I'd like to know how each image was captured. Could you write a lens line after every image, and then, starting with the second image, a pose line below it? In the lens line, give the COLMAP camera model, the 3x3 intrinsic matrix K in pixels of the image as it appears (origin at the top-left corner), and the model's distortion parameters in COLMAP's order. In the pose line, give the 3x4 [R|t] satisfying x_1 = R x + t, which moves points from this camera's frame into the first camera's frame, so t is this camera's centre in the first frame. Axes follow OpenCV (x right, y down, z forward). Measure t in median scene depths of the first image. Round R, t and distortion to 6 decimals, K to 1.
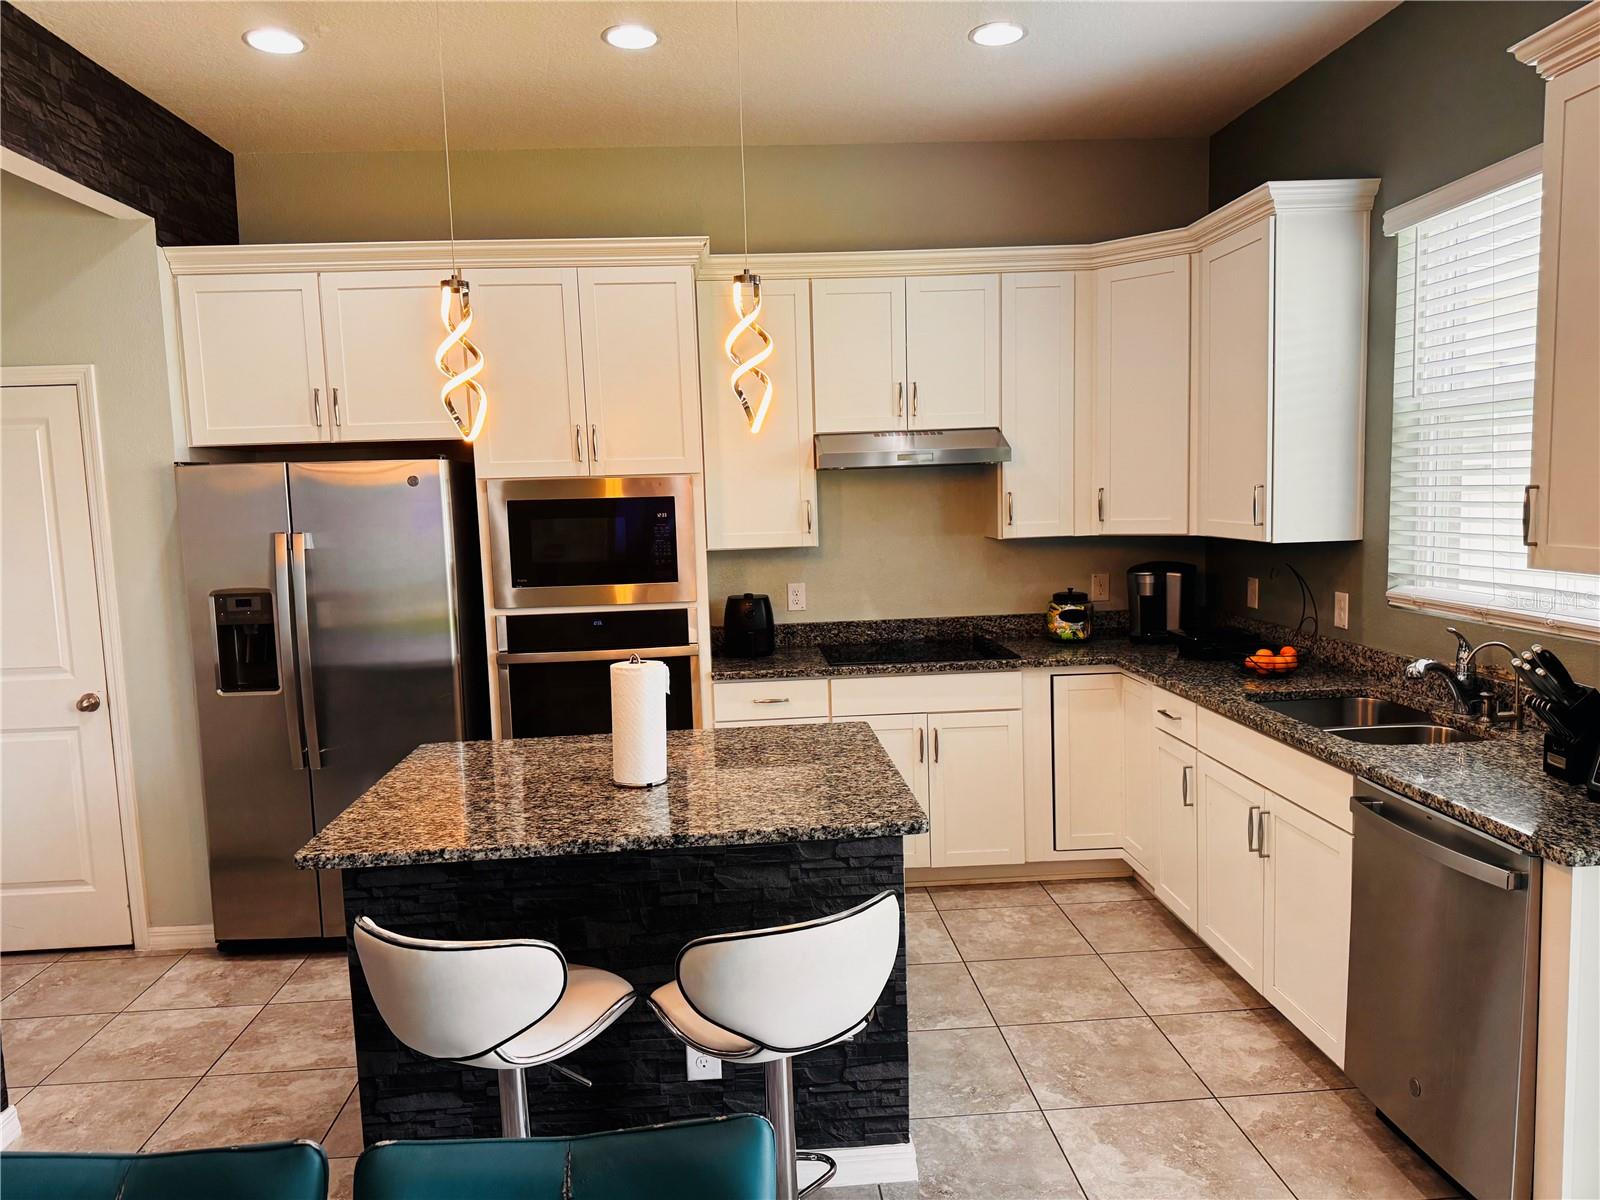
lens RADIAL K [[1132.6, 0, 793.2], [0, 1132.6, 602.4], [0, 0, 1]] dist [0.054768, -0.057046]
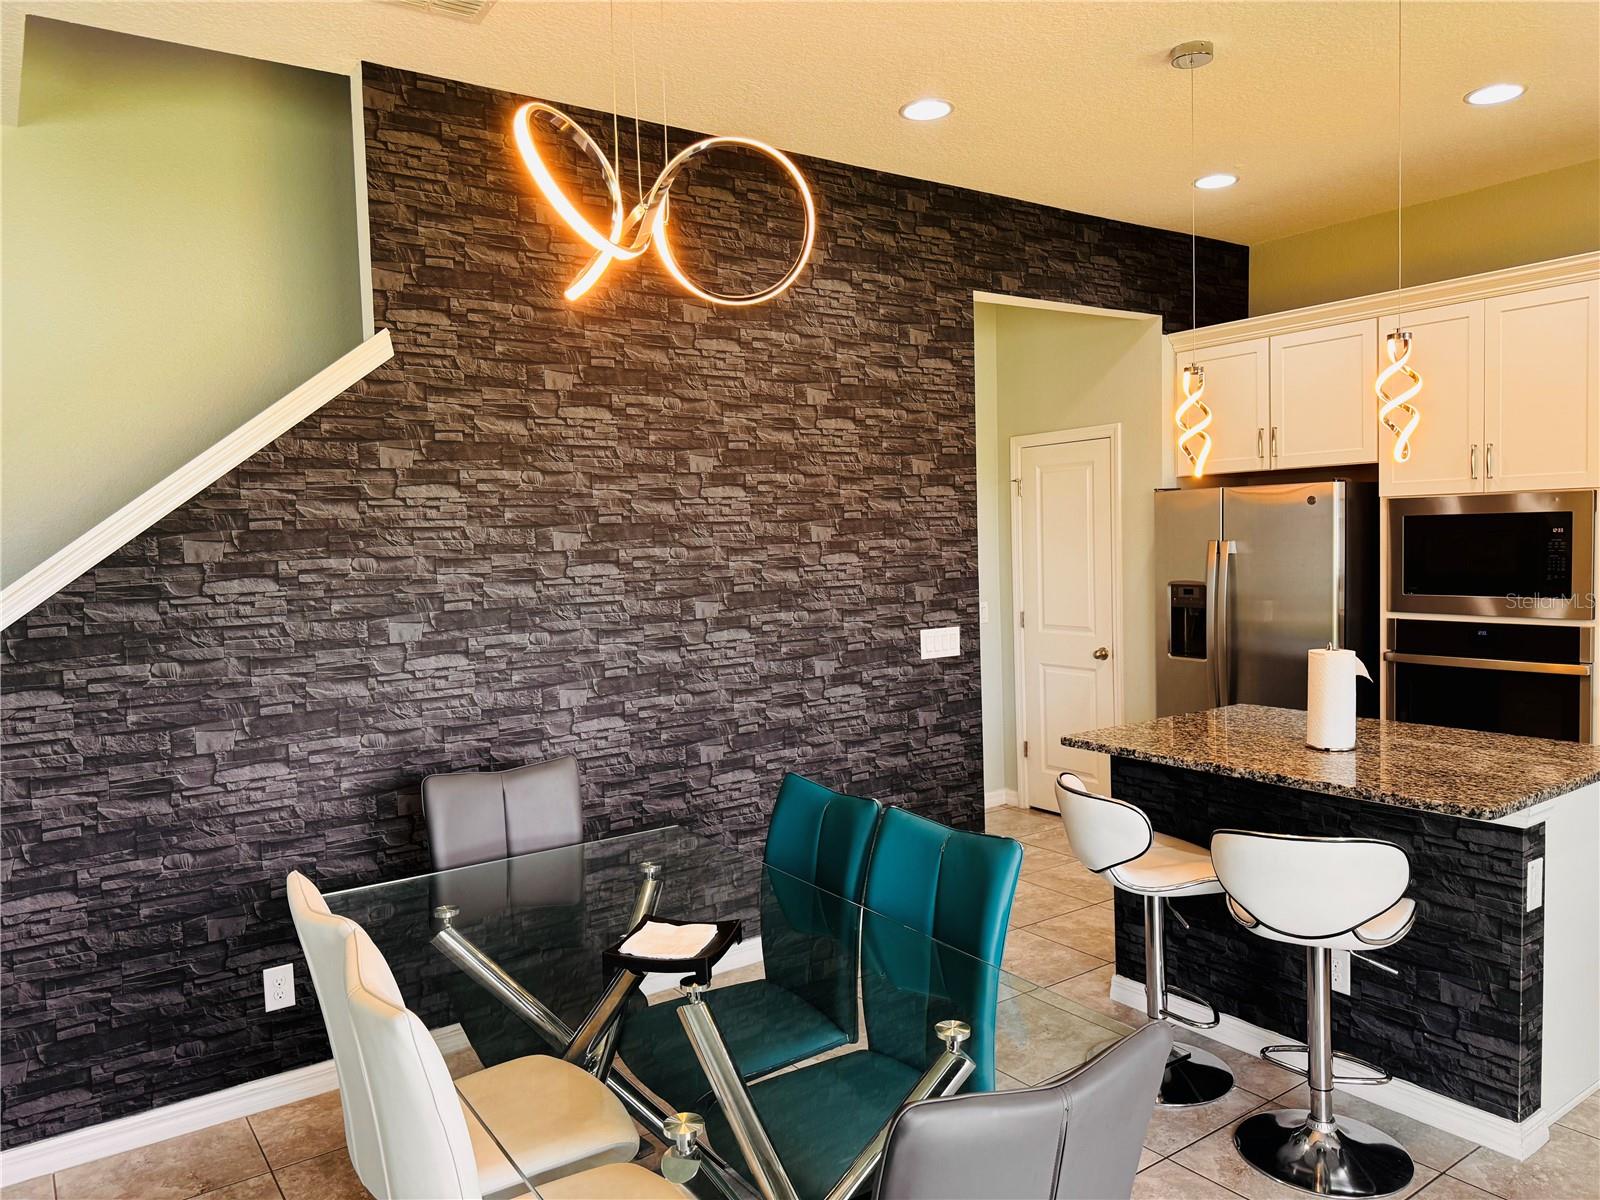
lens RADIAL K [[1132.6, 0, 795.7], [0, 1132.6, 604.5], [0, 0, 1]] dist [0.054768, -0.057046]
pose [[0.526125, 0.071379, -0.847406, 0.414910], [-0.076348, 0.996412, 0.036529, 0.001780], [0.846973, 0.045479, 0.529687, -0.106122]]
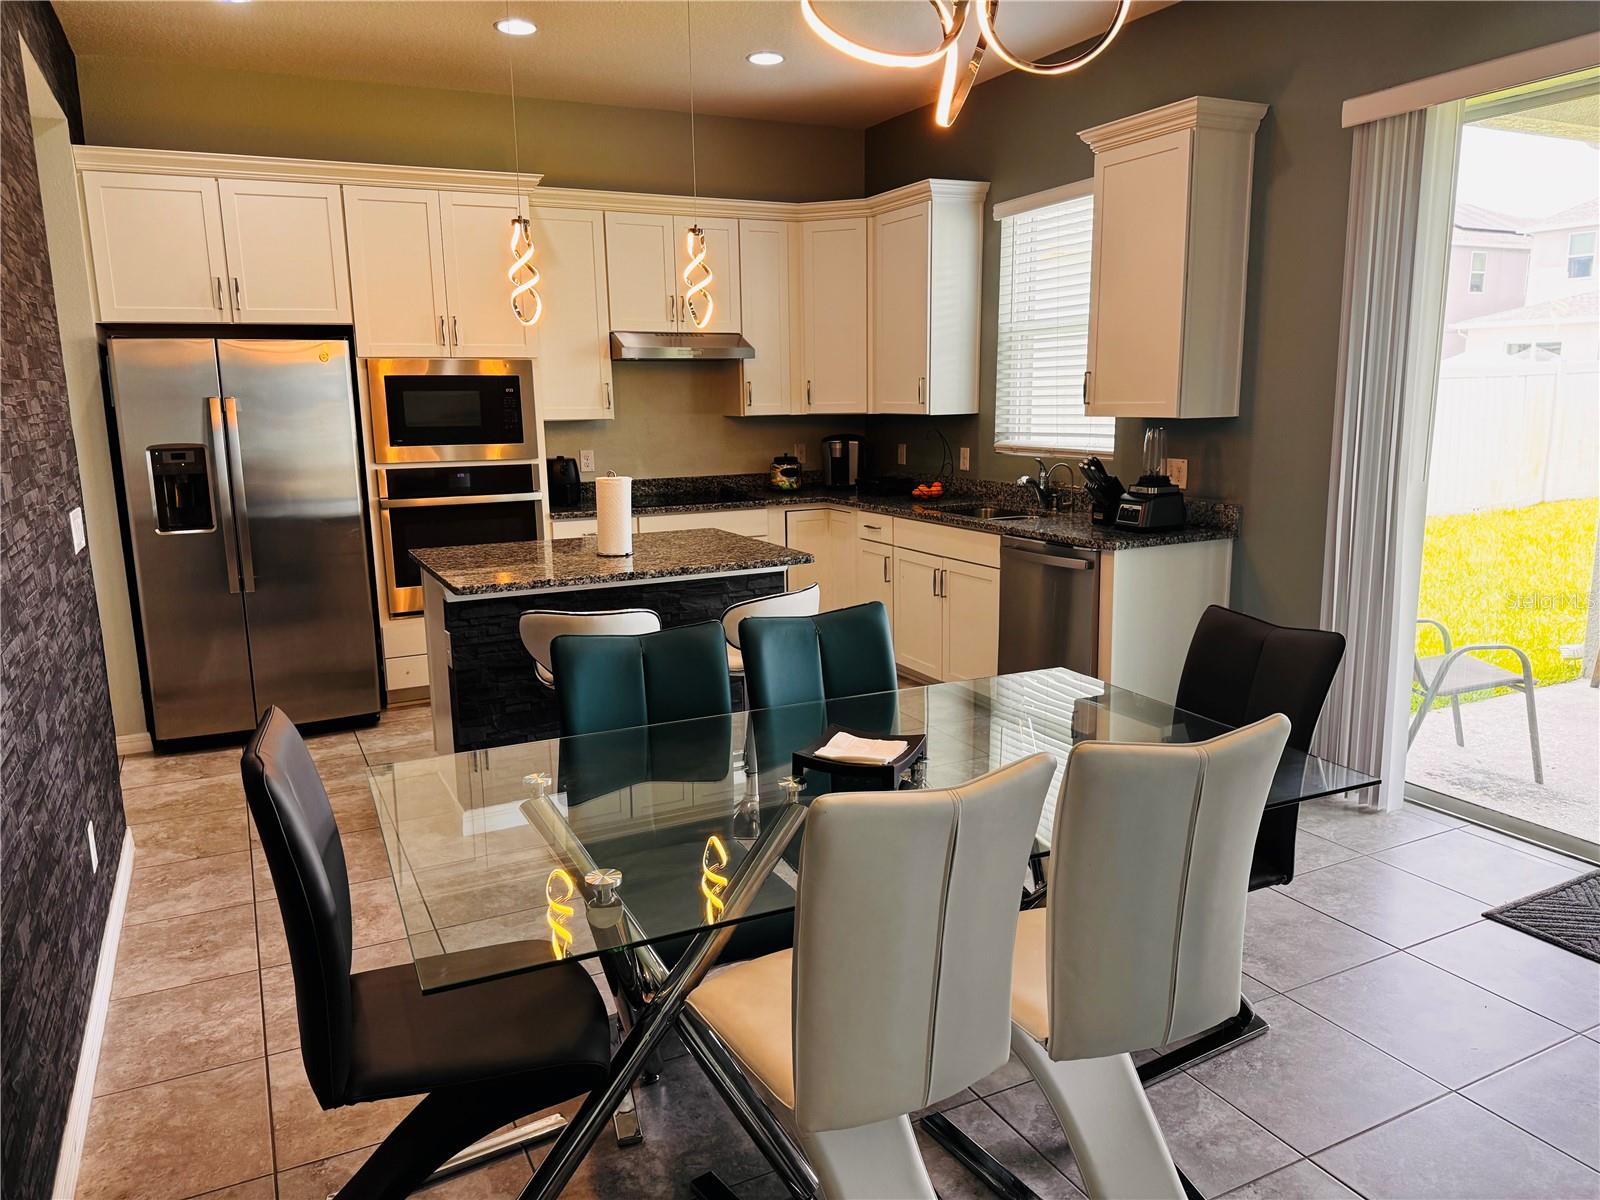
lens RADIAL K [[1132.6, 0, 803.6], [0, 1132.6, 611.3], [0, 0, 1]] dist [0.054768, -0.057046]
pose [[0.920721, -0.057646, 0.385940, -0.347190], [0.026733, 0.996023, 0.084997, 0.077260], [-0.389305, -0.067941, 0.918600, -0.370303]]
